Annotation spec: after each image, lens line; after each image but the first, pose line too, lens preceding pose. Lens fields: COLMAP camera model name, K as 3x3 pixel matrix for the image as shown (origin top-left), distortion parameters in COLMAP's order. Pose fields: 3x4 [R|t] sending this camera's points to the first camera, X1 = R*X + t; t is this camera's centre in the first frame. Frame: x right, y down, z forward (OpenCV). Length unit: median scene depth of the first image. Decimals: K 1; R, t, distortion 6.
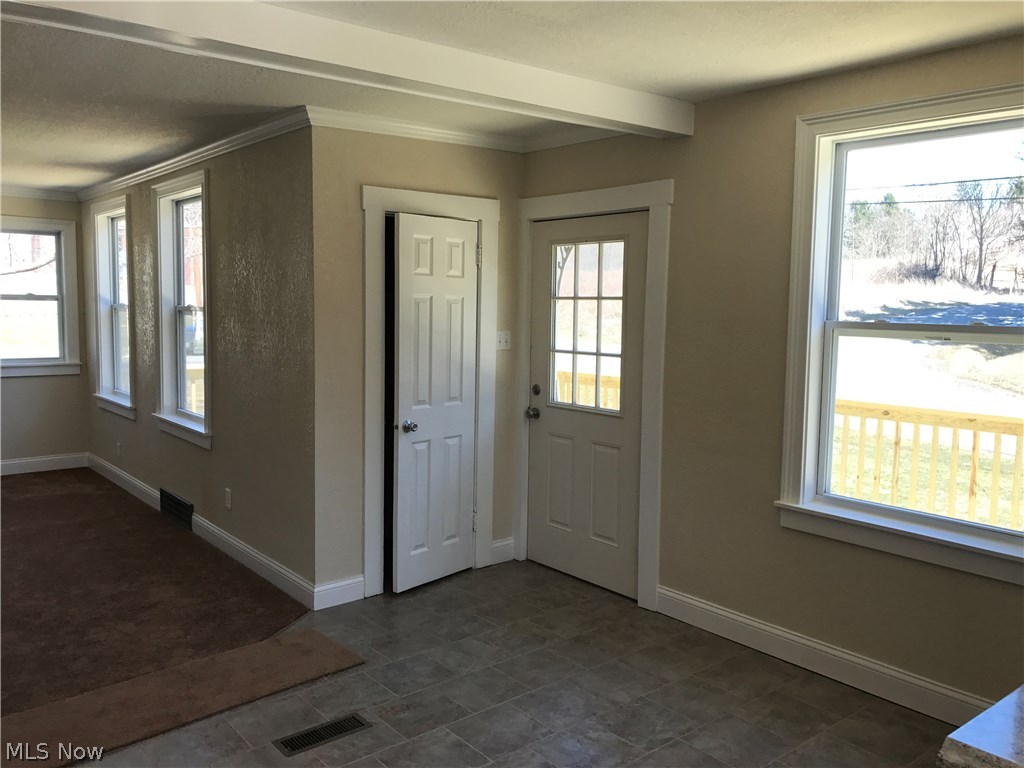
lens RADIAL K [[853.8, 0, 510.3], [0, 853.8, 380.8], [0, 0, 1]] dist [0.033960, -0.029876]
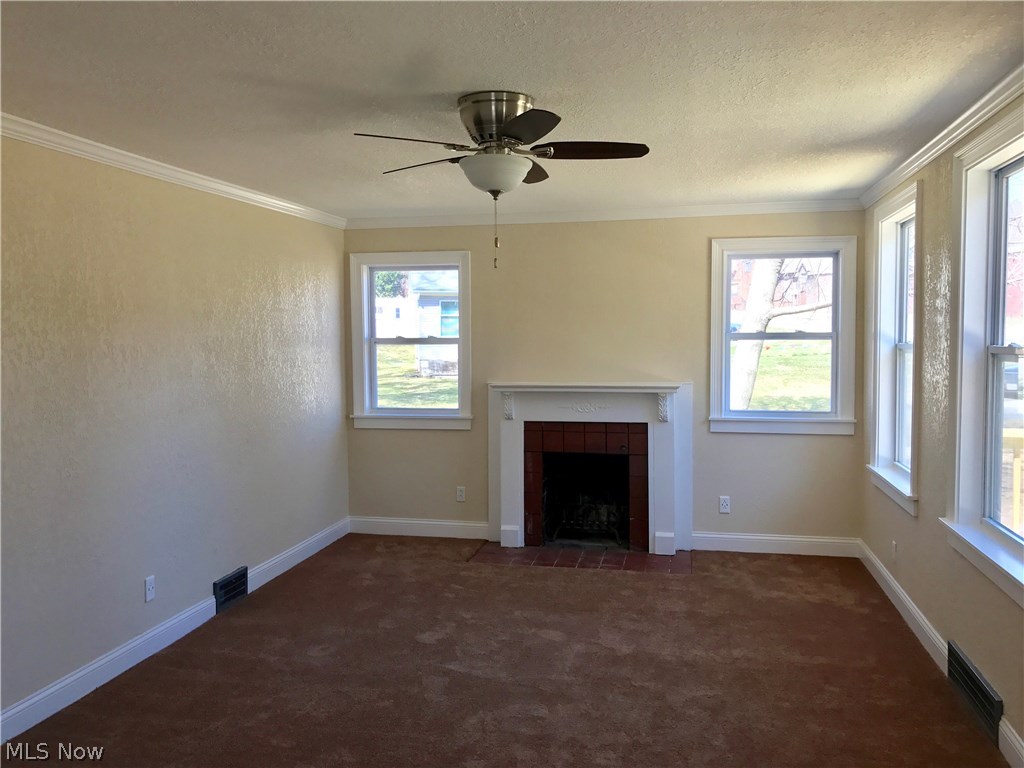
lens RADIAL K [[853.8, 0, 508.2], [0, 853.8, 375.4], [0, 0, 1]] dist [0.033960, -0.029876]
pose [[0.626929, 0.018507, -0.778857, -0.121398], [-0.055153, 0.998264, -0.020674, -0.033257], [0.777122, 0.055918, 0.626861, 0.338105]]
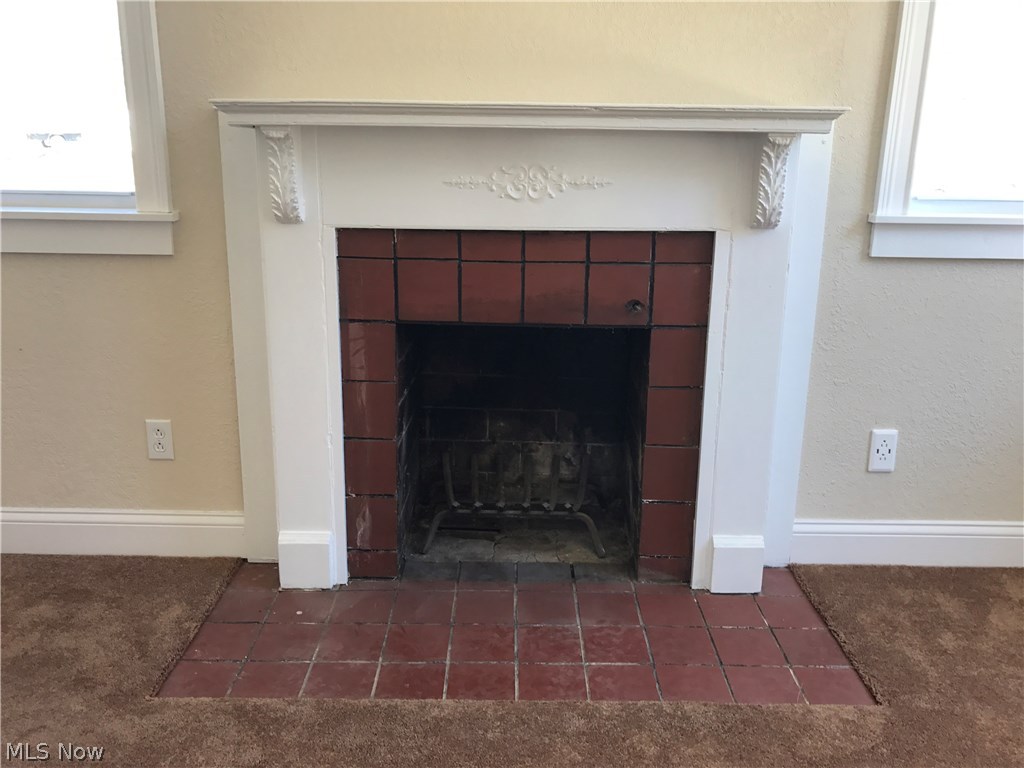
lens RADIAL K [[853.8, 0, 510.4], [0, 853.8, 374.6], [0, 0, 1]] dist [0.033960, -0.029876]
pose [[0.777326, 0.149709, -0.611024, -0.590042], [-0.057976, 0.984186, 0.167383, -0.007080], [0.626420, -0.094687, 0.773713, 0.733817]]
